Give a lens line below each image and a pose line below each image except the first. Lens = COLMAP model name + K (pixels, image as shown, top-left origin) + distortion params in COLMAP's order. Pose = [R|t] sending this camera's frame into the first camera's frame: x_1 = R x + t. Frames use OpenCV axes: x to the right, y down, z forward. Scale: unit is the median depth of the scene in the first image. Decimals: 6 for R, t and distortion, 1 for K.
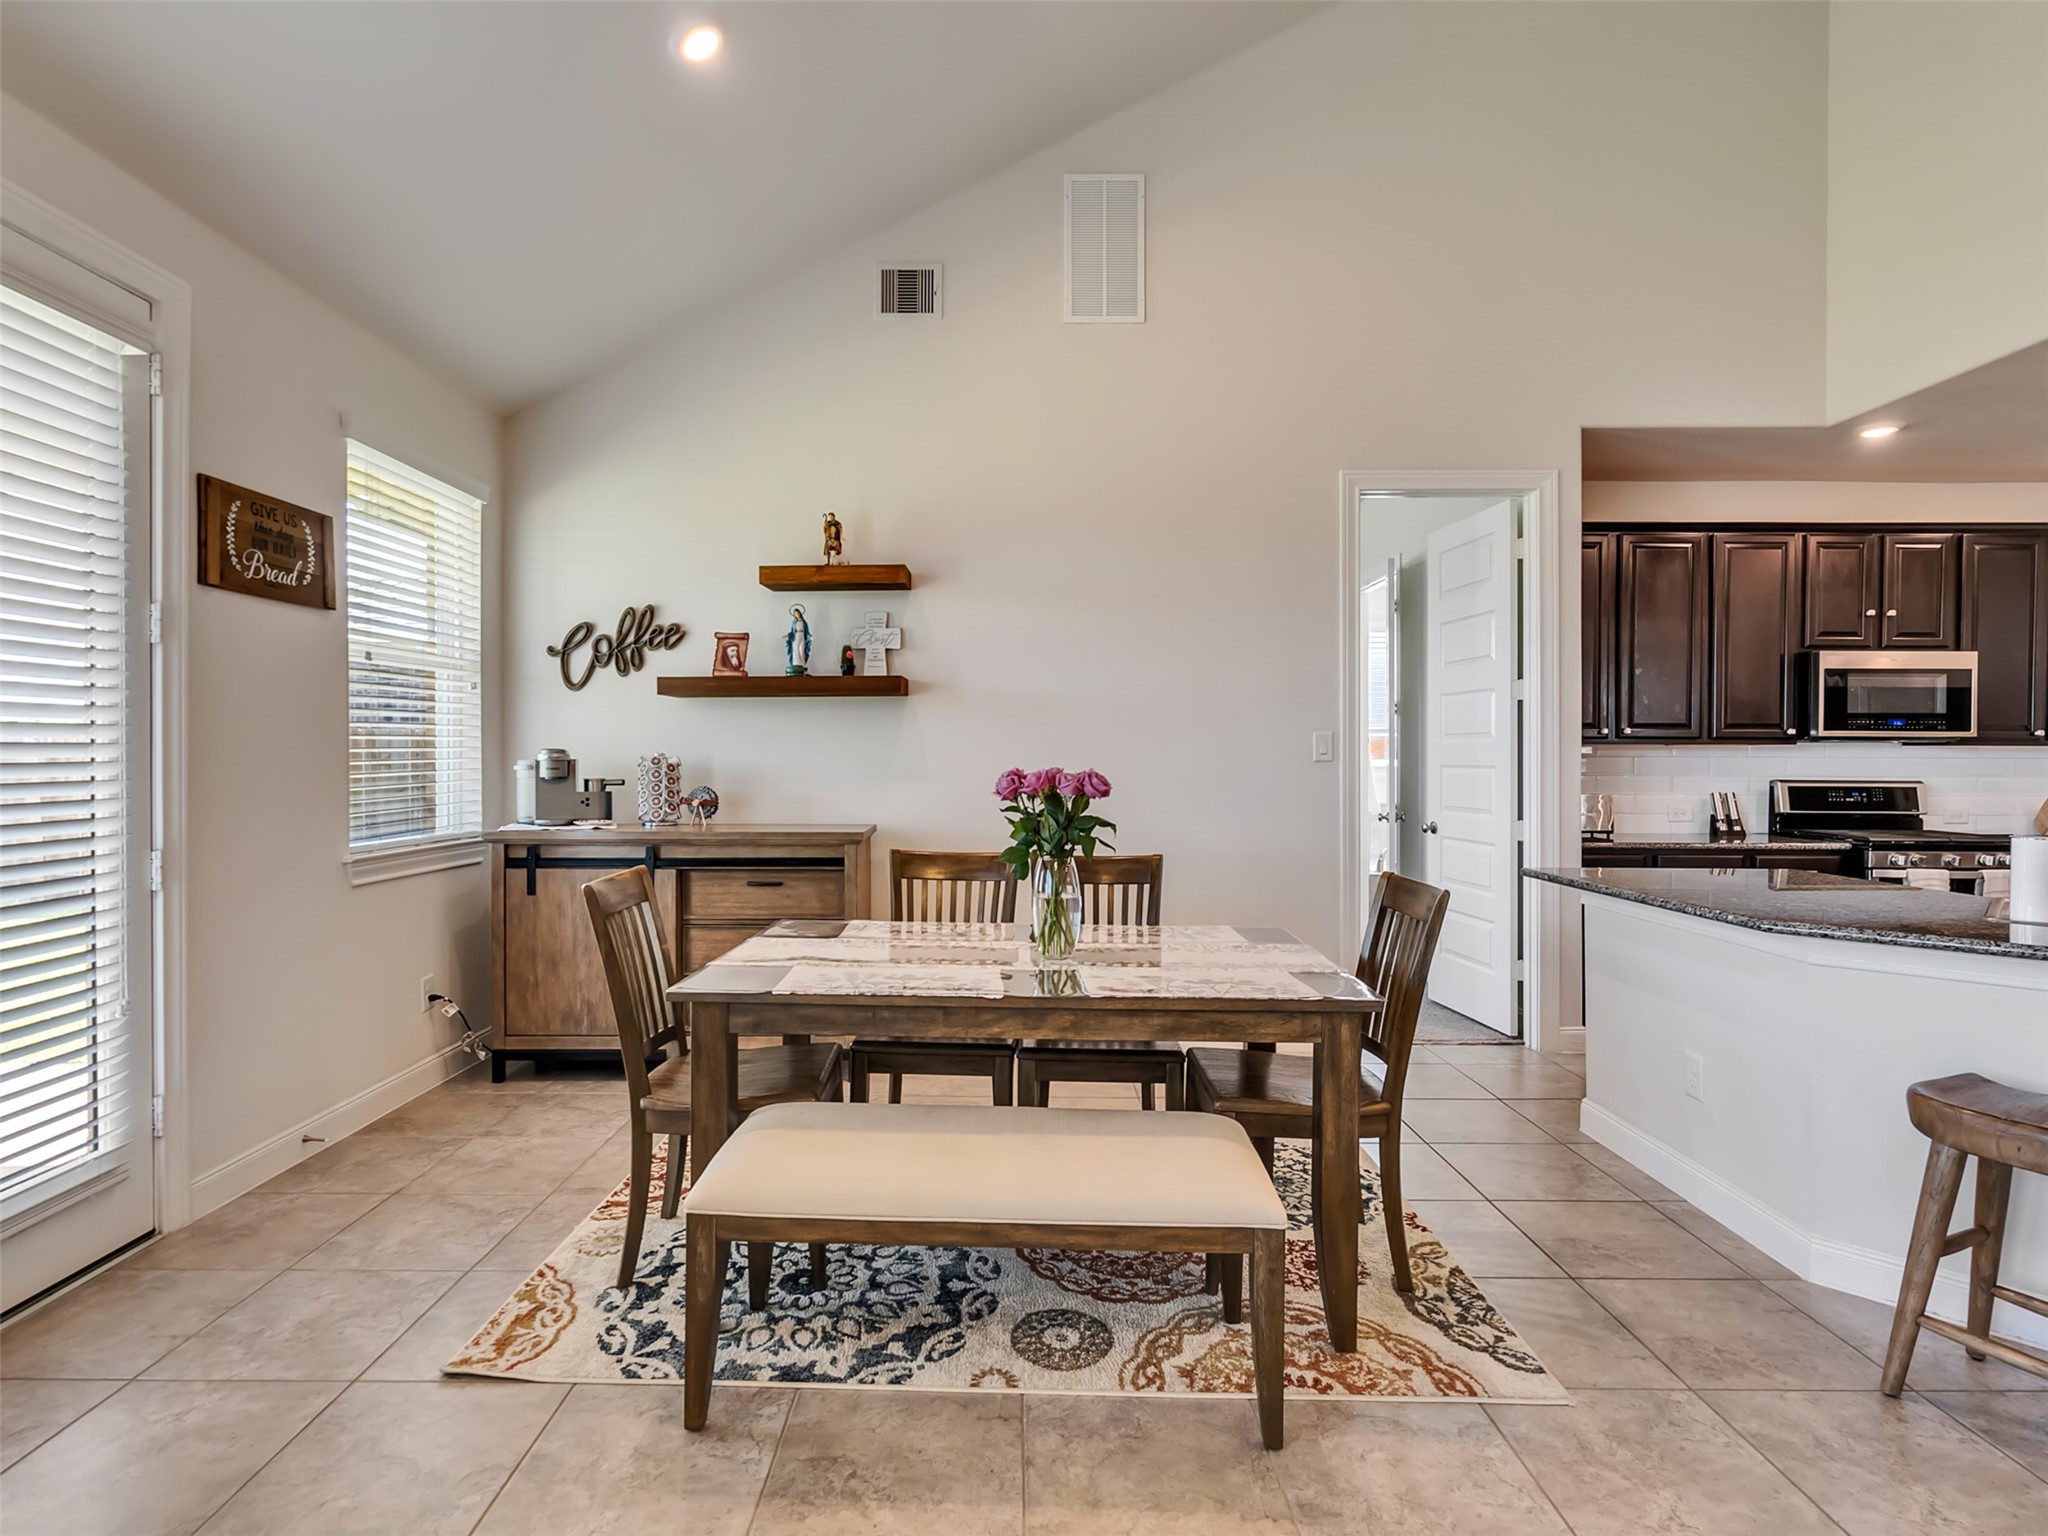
lens RADIAL K [[1049.2, 0, 1010.7], [0, 1049.2, 764.1], [0, 0, 1]] dist [-0.006330, 0.004221]
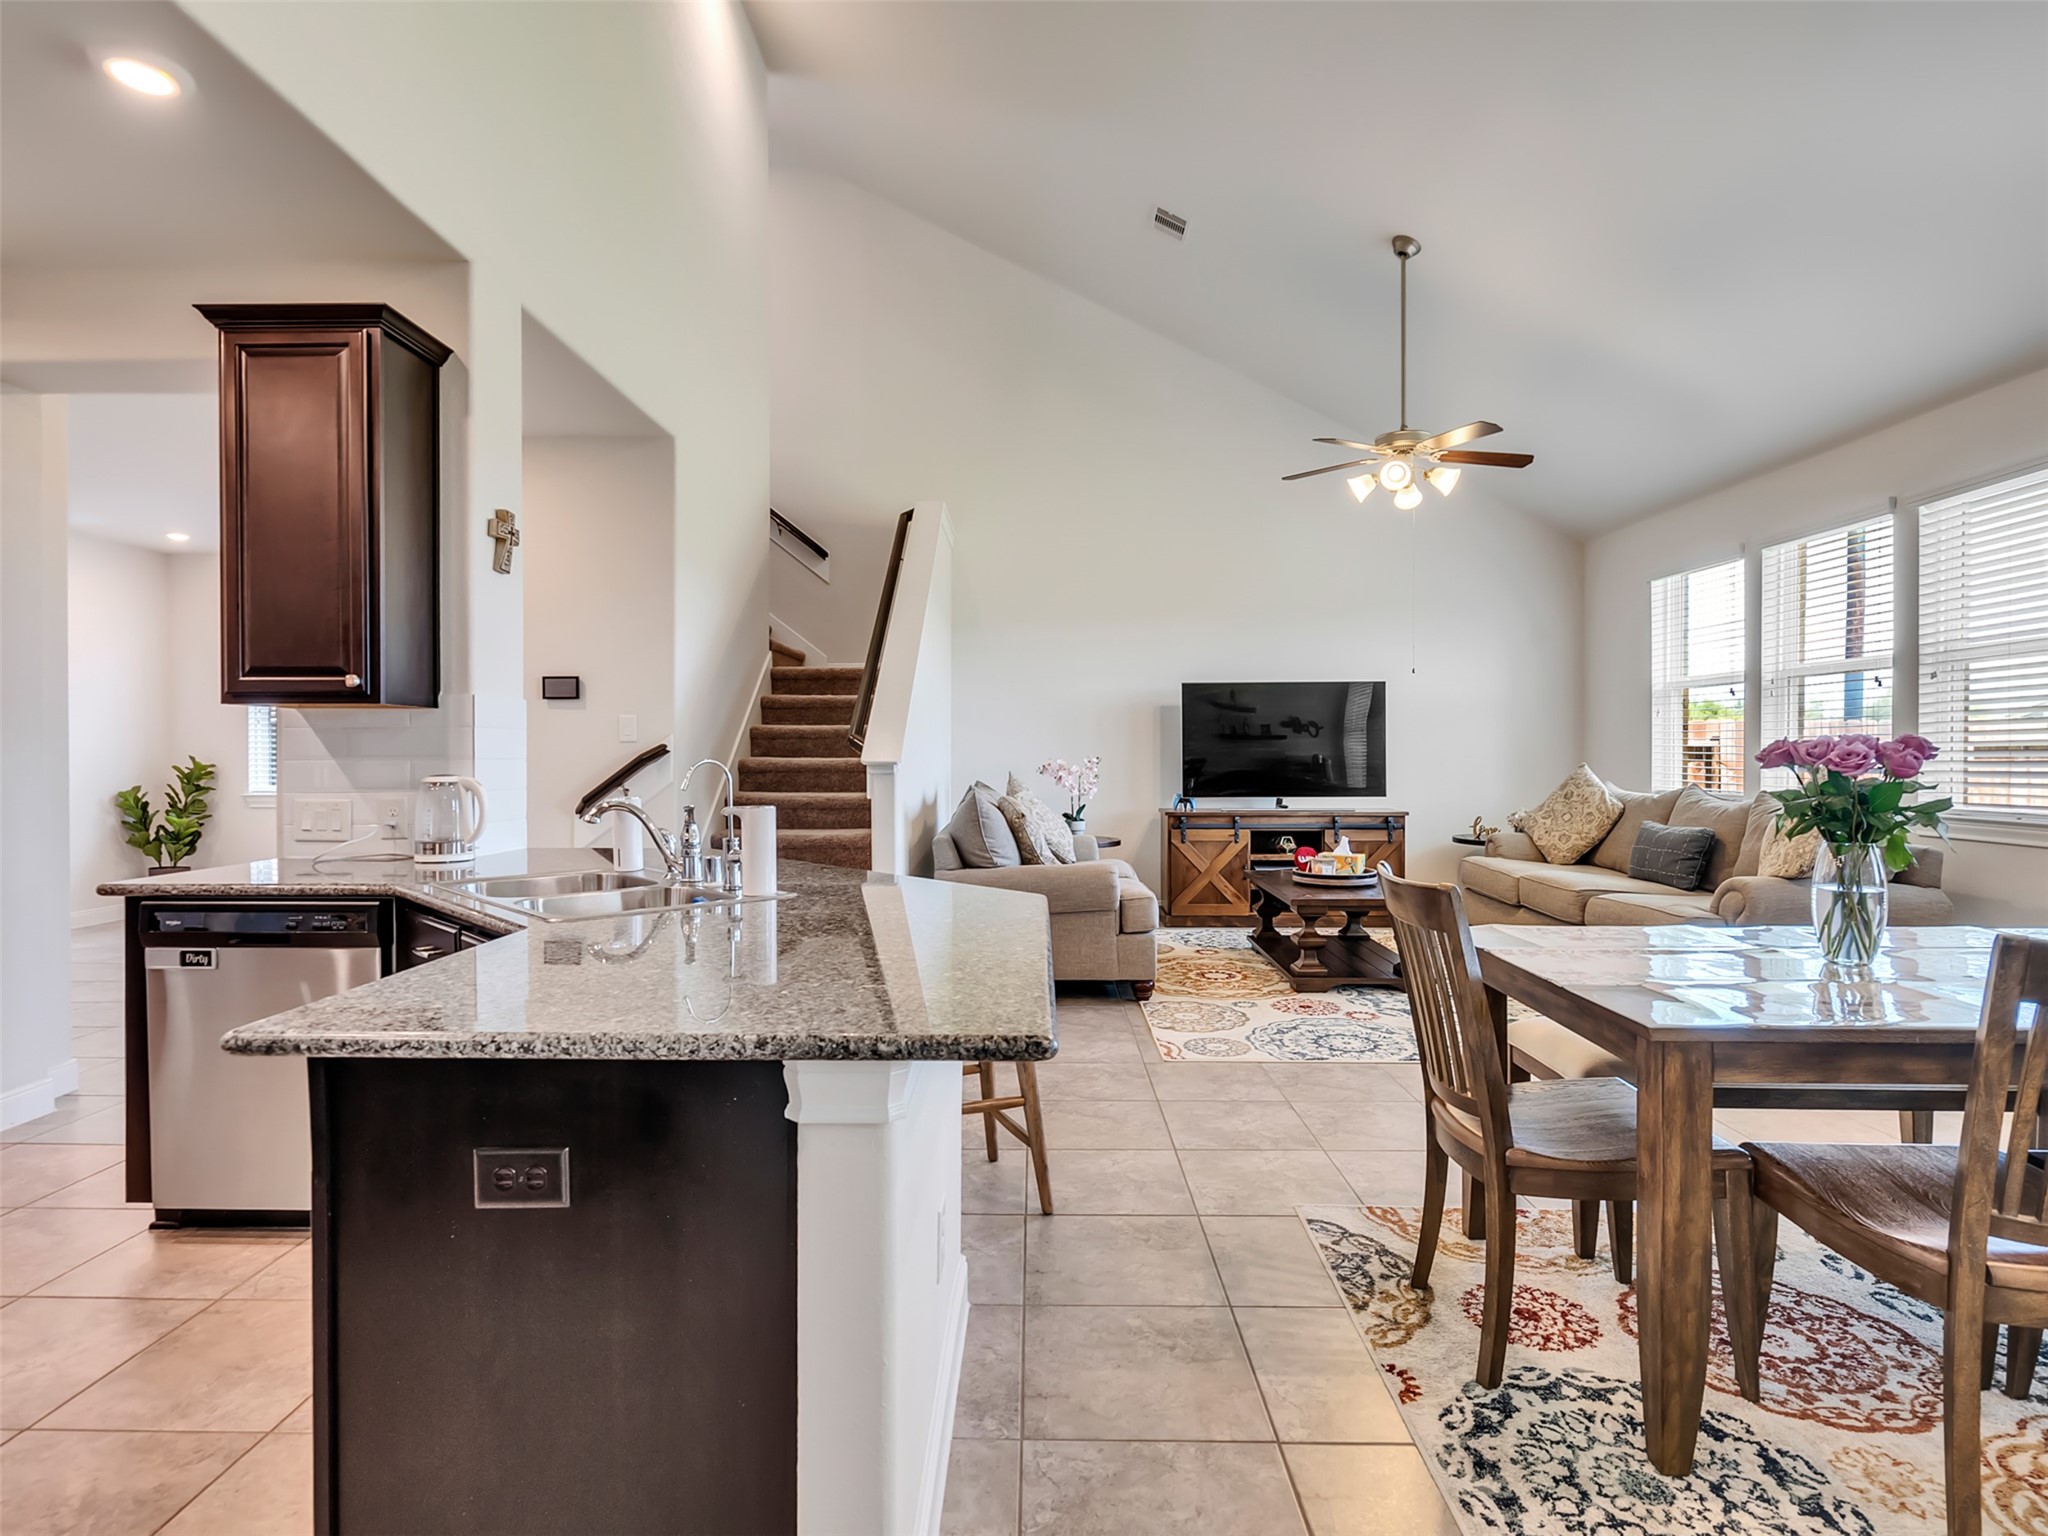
lens RADIAL K [[1049.2, 0, 1007.5], [0, 1049.2, 763.3], [0, 0, 1]] dist [-0.006330, 0.004221]
pose [[-0.999740, -0.003329, 0.022537, 0.395115], [-0.002944, 0.999850, 0.017086, 0.008081], [-0.022591, 0.017015, -0.999600, 1.054887]]
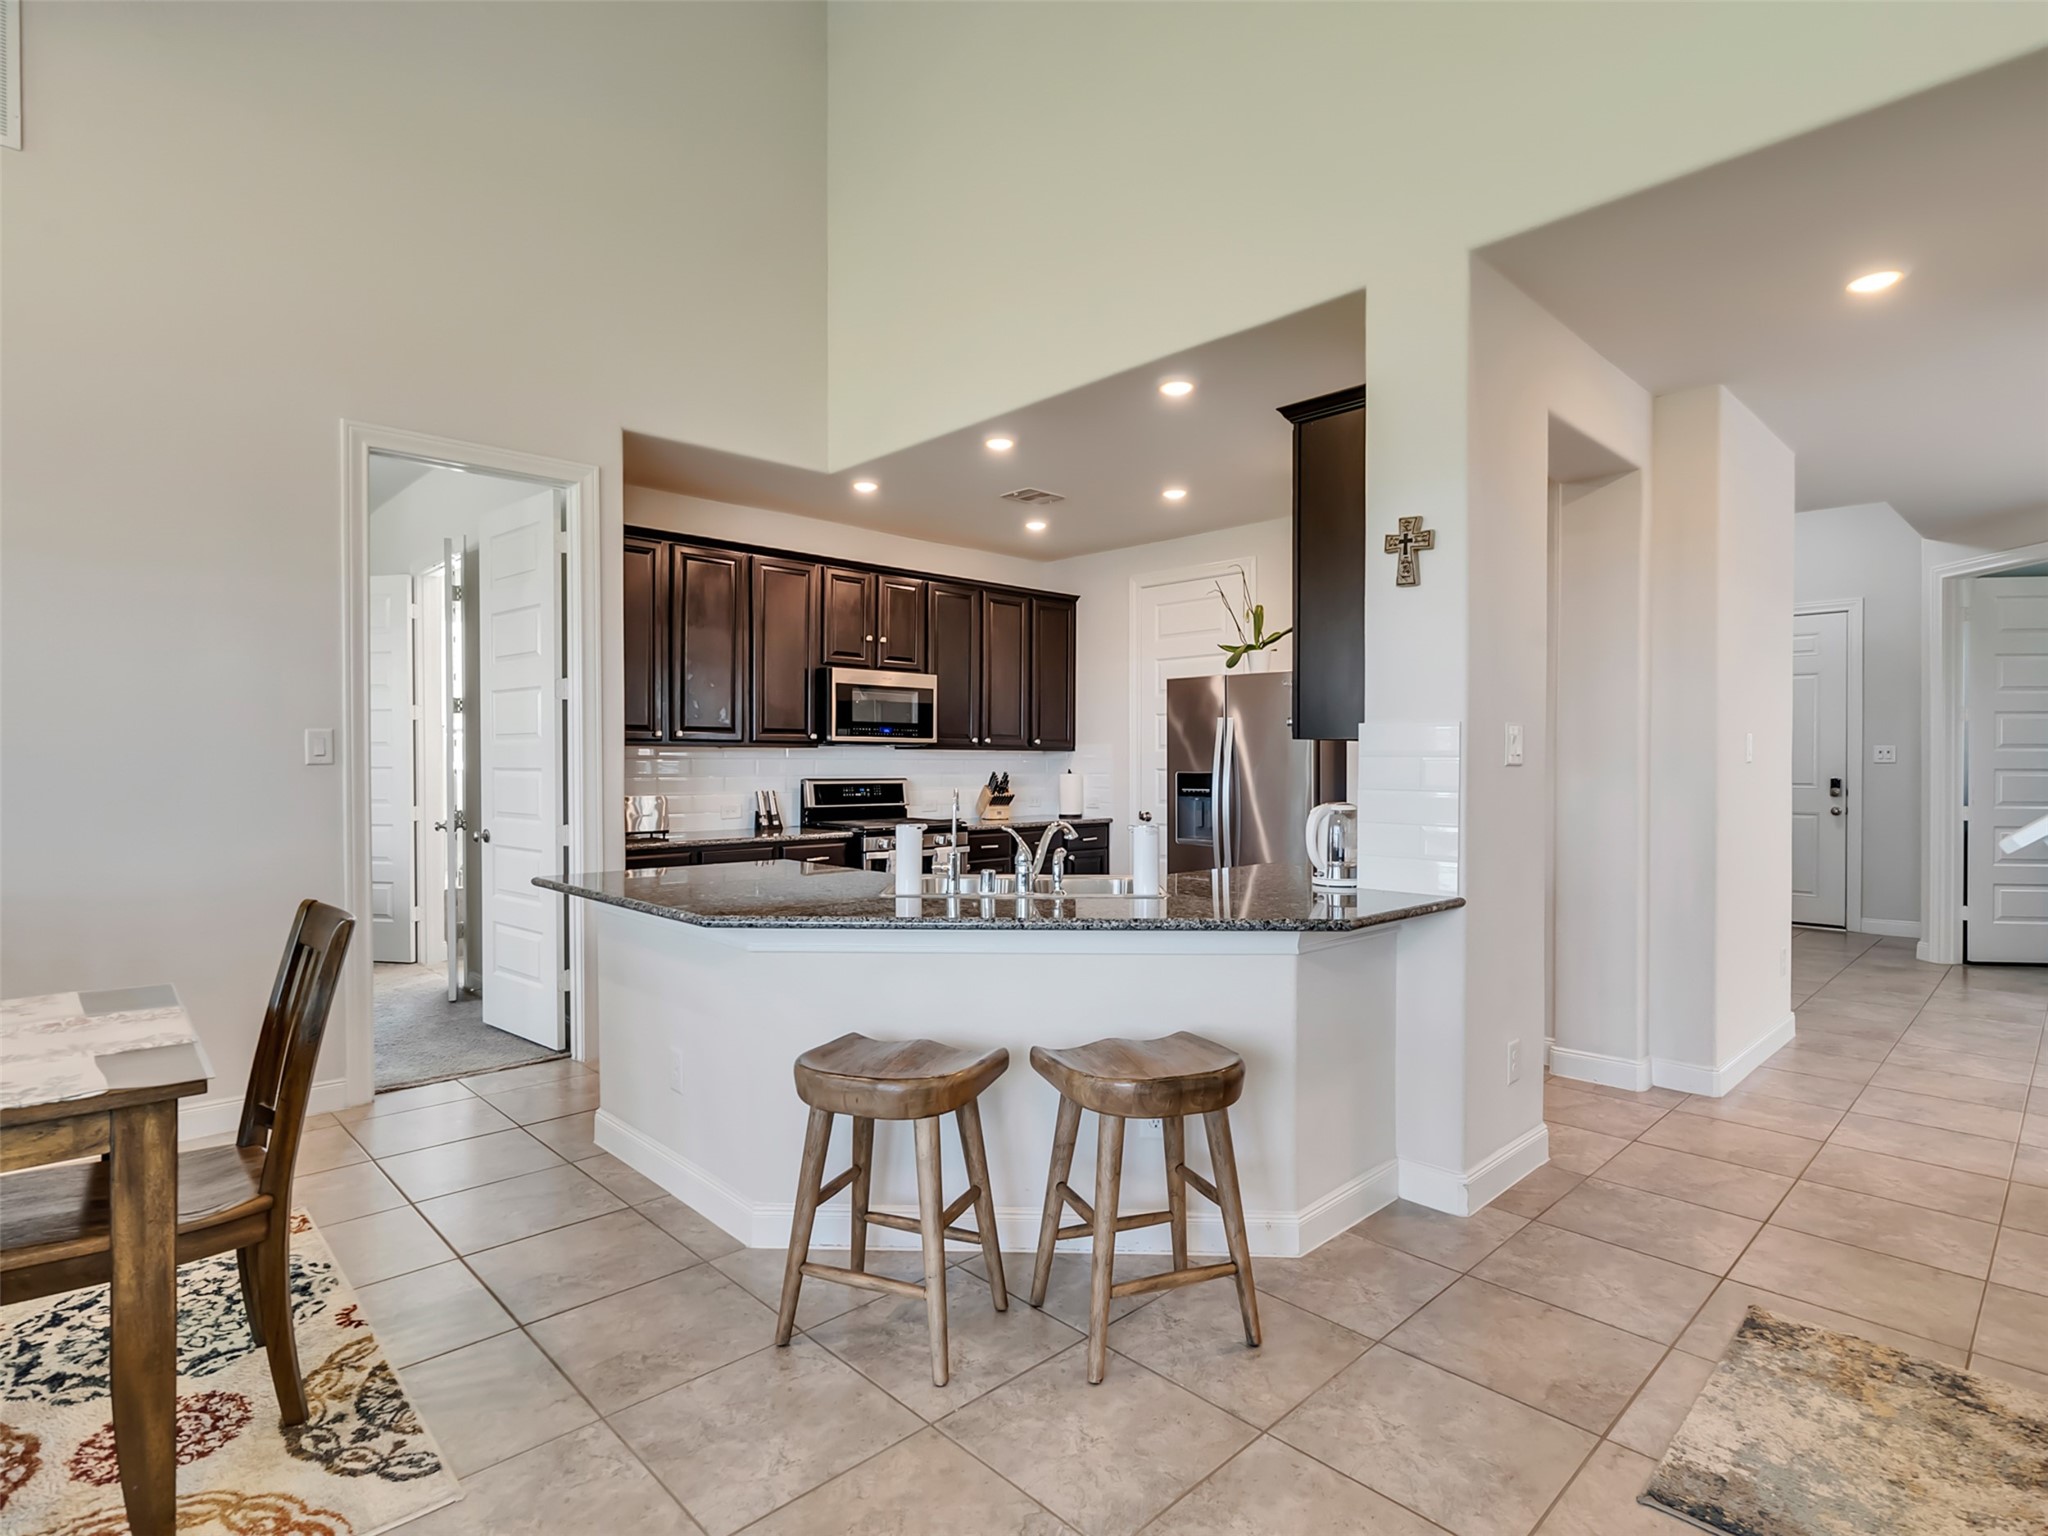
lens RADIAL K [[1049.2, 0, 1008.0], [0, 1049.2, 764.2], [0, 0, 1]] dist [-0.006330, 0.004221]
pose [[0.725333, -0.004835, 0.688381, 0.120872], [0.006369, 0.999980, 0.000313, 0.000185], [-0.688368, 0.004157, 0.725350, 0.021453]]
